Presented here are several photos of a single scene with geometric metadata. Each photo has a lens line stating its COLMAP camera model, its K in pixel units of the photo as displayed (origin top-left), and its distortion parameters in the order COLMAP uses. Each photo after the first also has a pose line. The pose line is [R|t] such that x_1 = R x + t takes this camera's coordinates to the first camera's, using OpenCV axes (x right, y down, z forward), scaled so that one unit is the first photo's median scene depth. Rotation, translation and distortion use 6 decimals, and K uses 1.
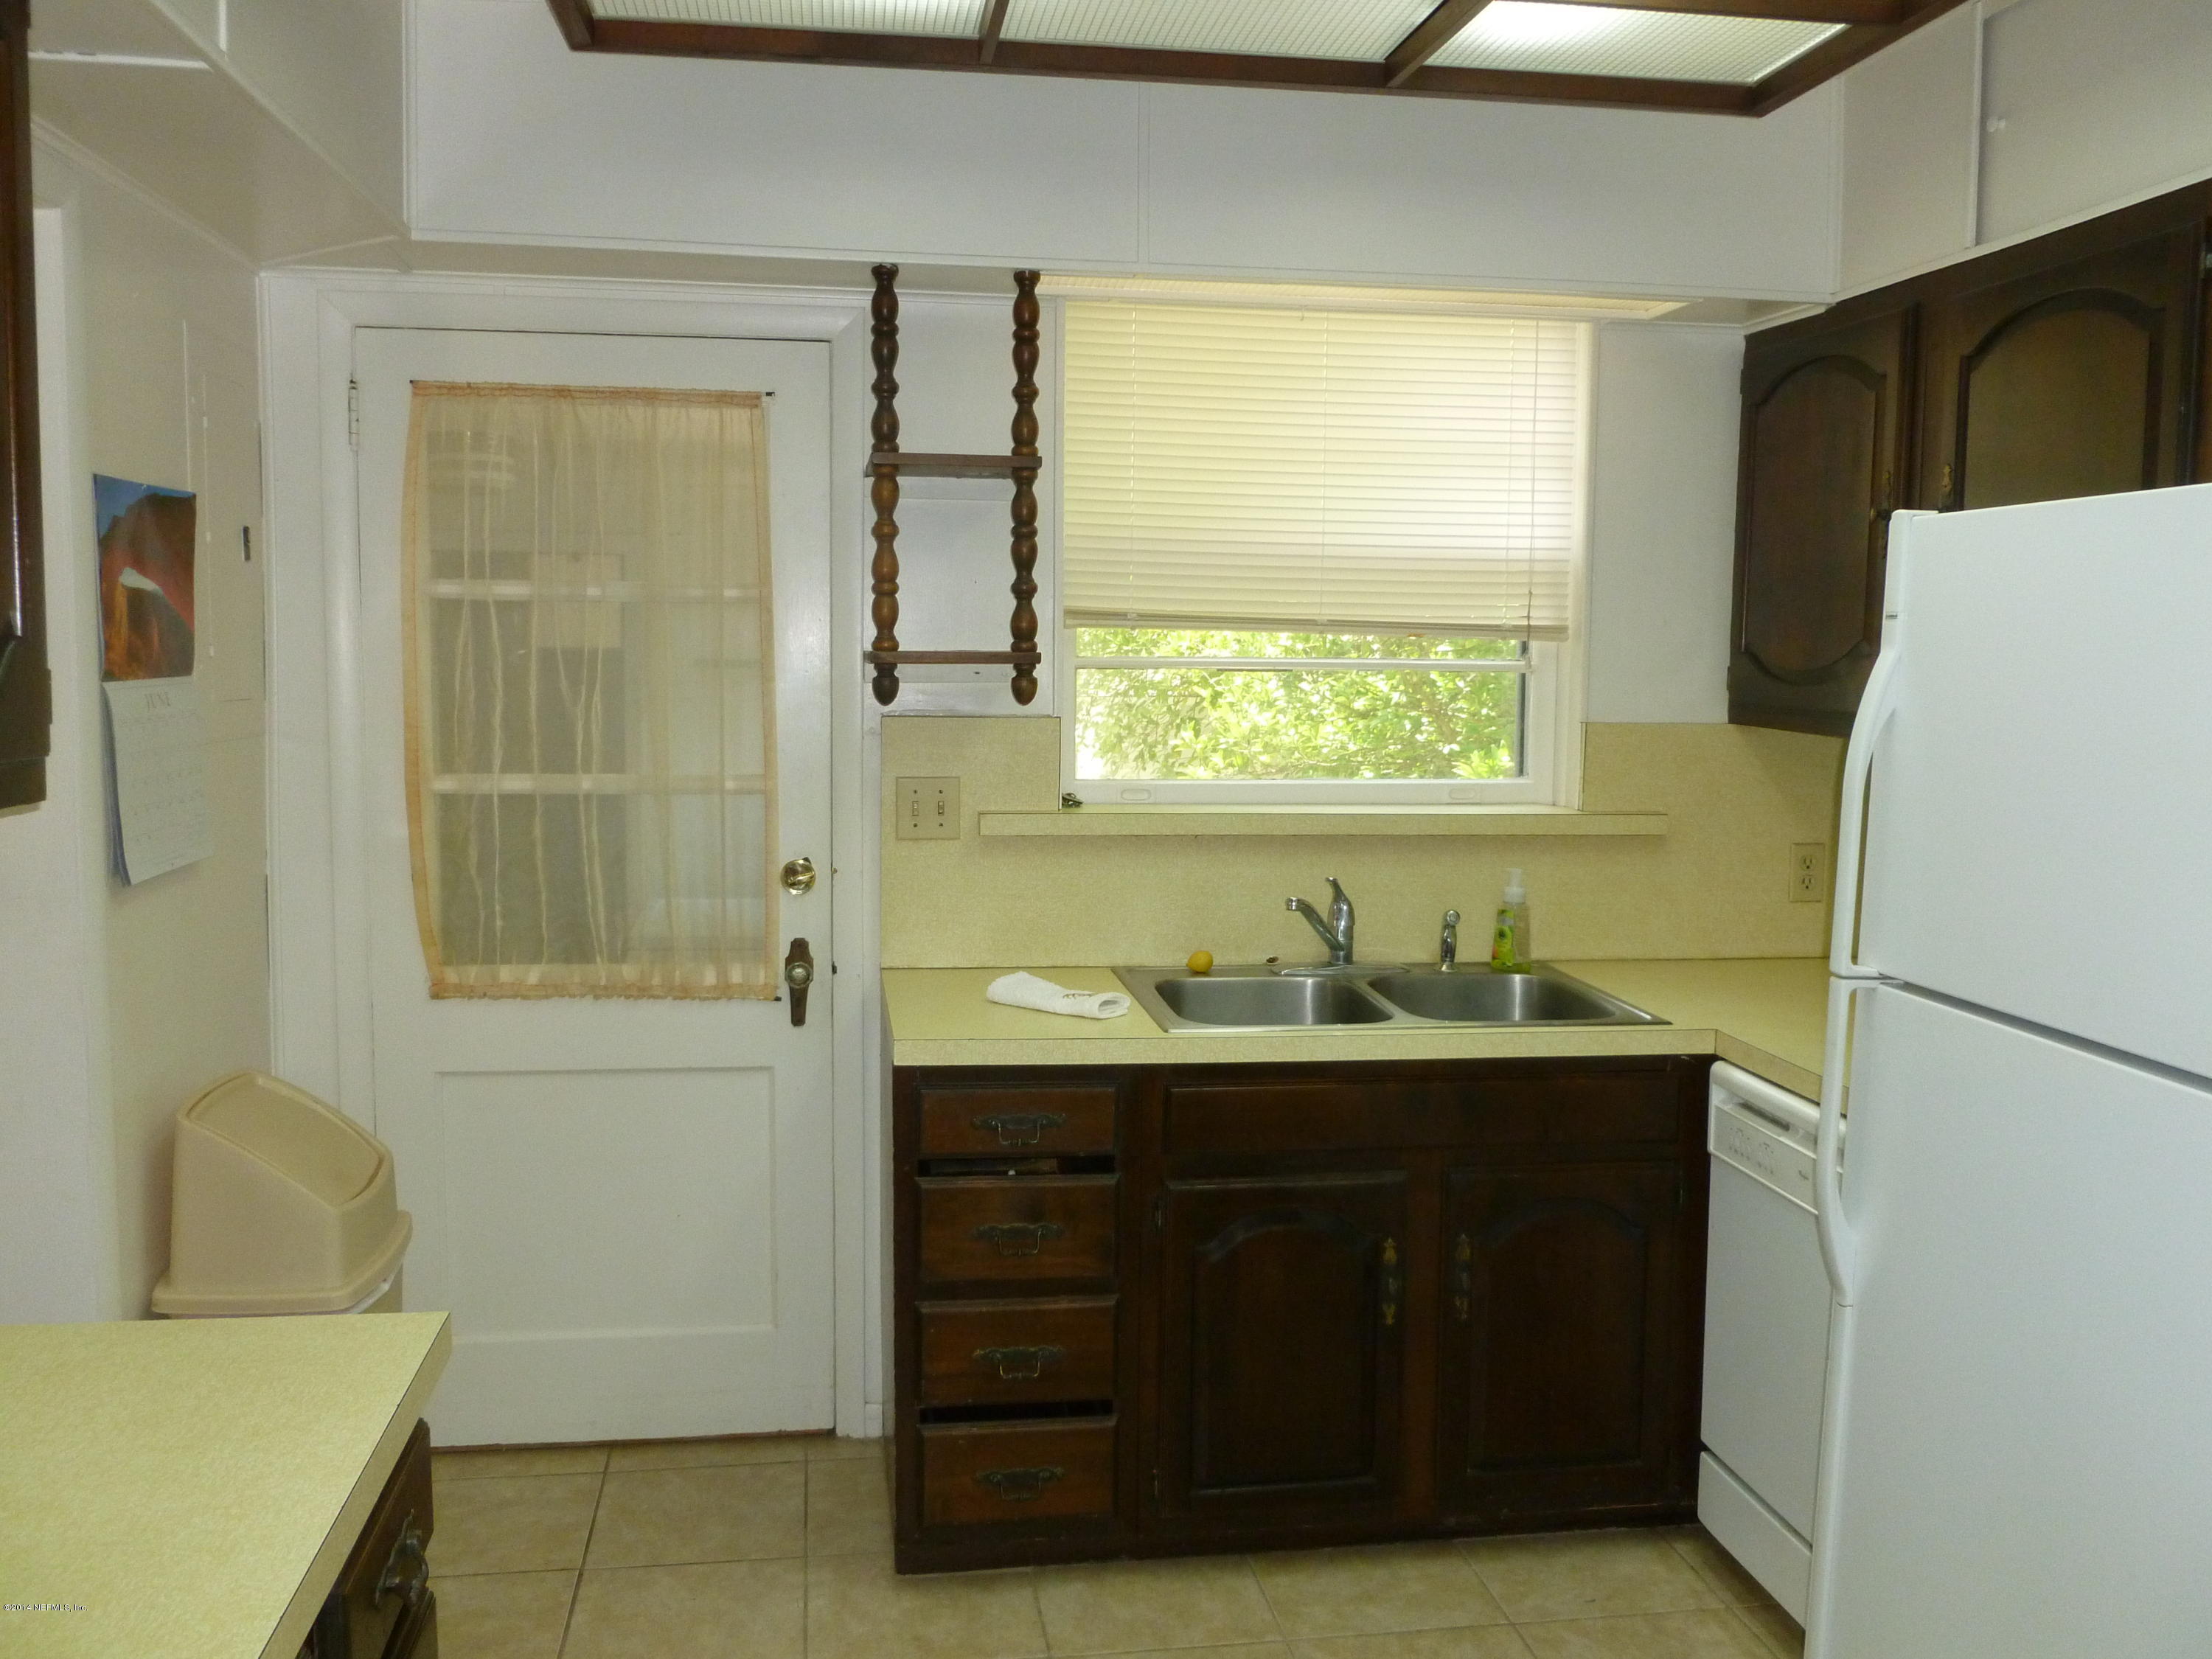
lens RADIAL K [[1865.0, 0, 1099.9], [0, 1865.0, 829.0], [0, 0, 1]] dist [-0.031397, -0.006715]
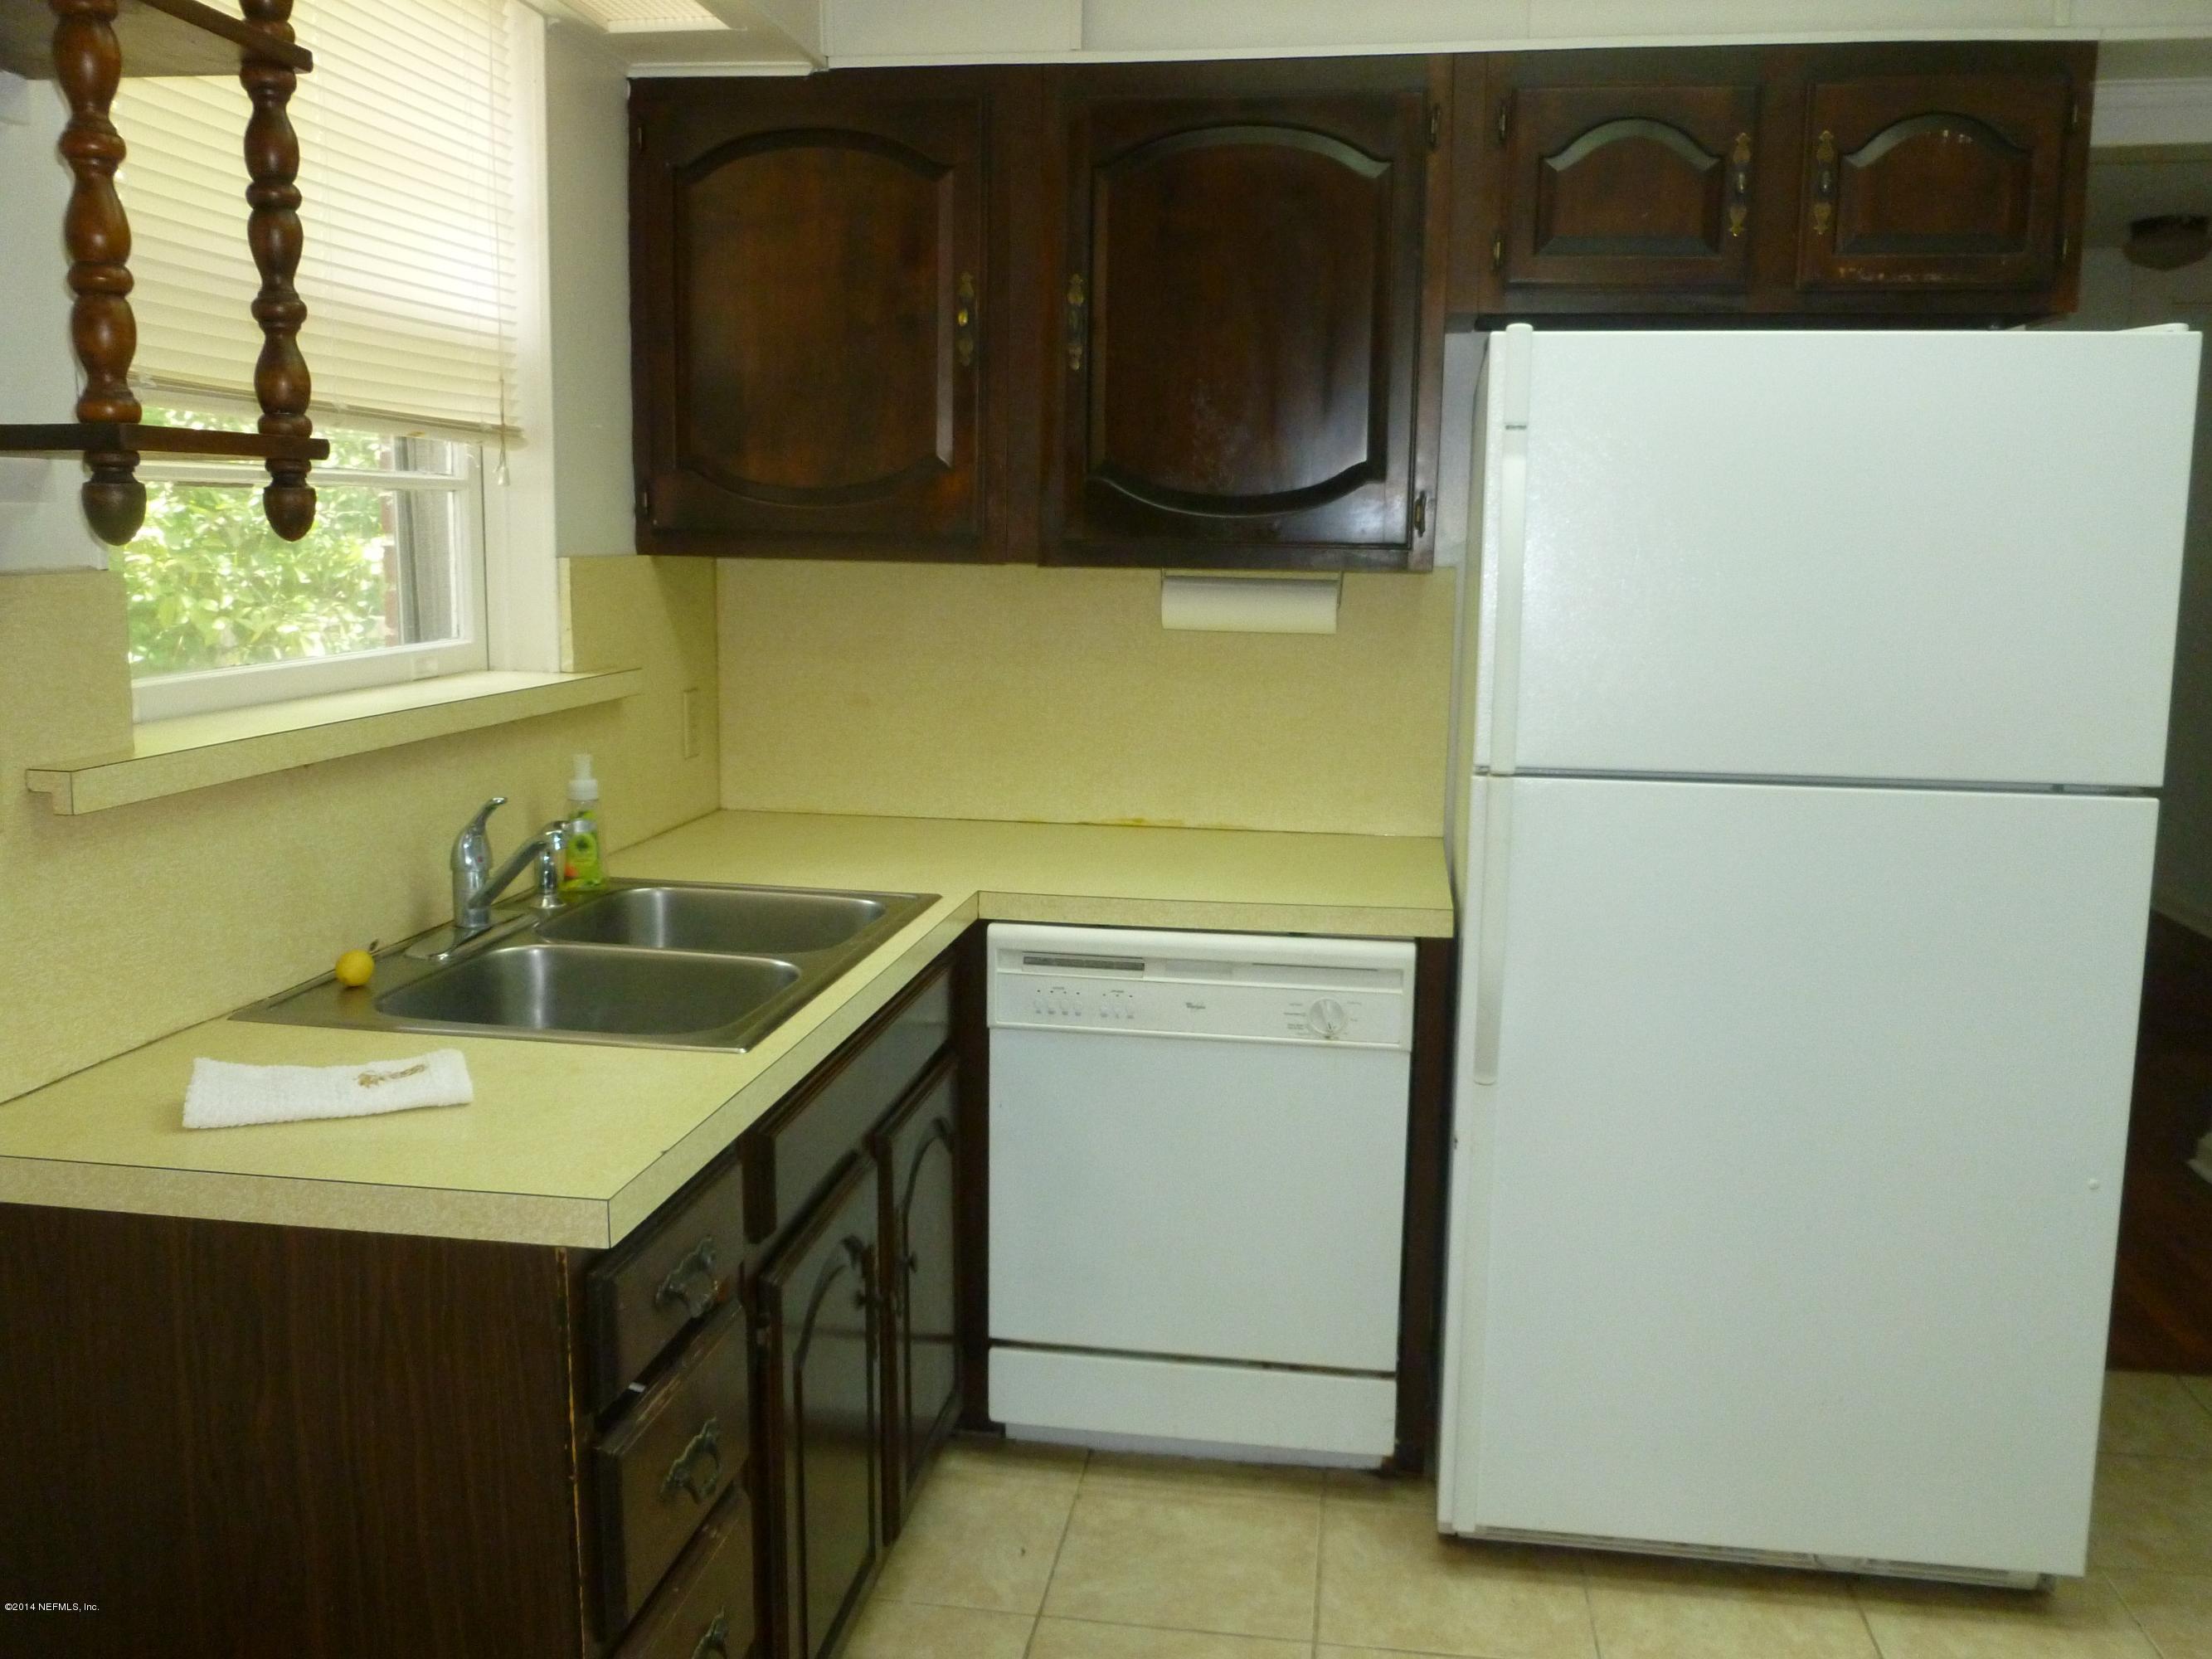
lens RADIAL K [[1865.1, 0, 1117.2], [0, 1865.1, 820.1], [0, 0, 1]] dist [-0.031397, -0.006715]
pose [[0.293684, -0.157530, 0.942833, -0.470538], [0.084969, 0.986725, 0.138397, -0.042454], [-0.952119, 0.039467, 0.303170, 0.636019]]
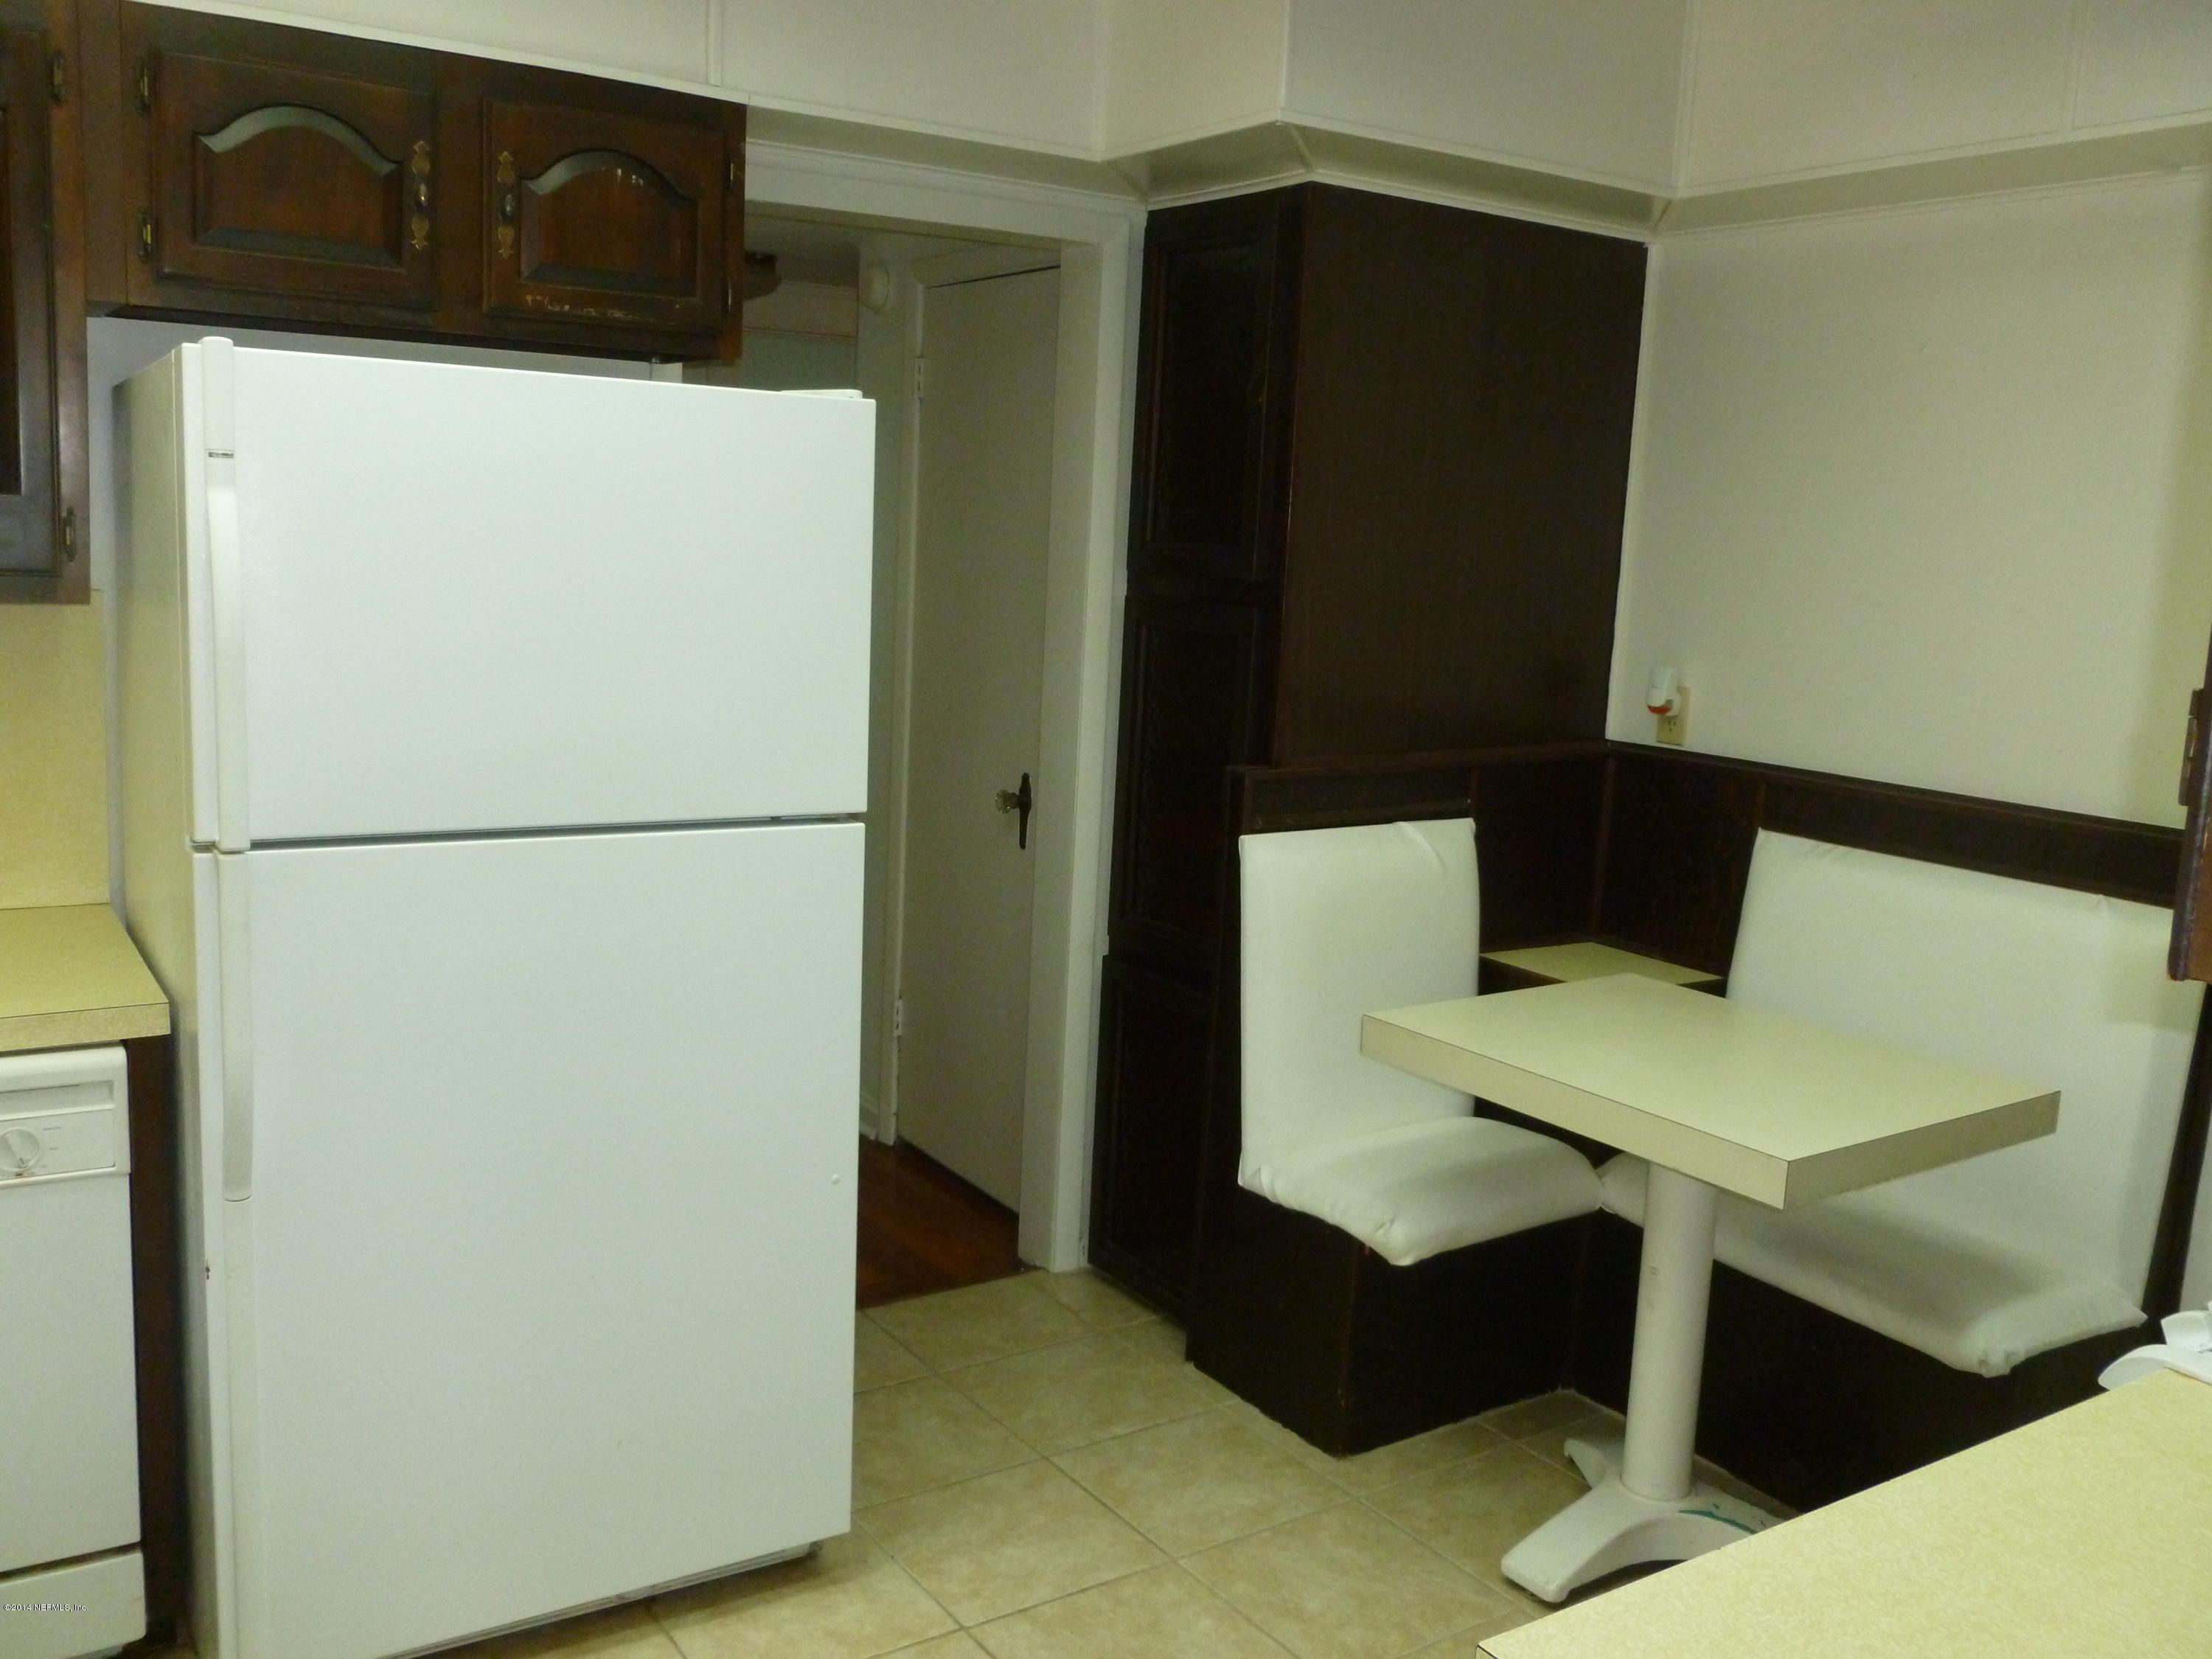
lens RADIAL K [[1865.0, 0, 1096.5], [0, 1865.0, 814.7], [0, 0, 1]] dist [-0.031397, -0.006715]
pose [[-0.418297, -0.170144, 0.892232, -0.428067], [0.030798, 0.979077, 0.201144, -0.077035], [-0.907788, 0.111617, -0.404305, 0.698044]]
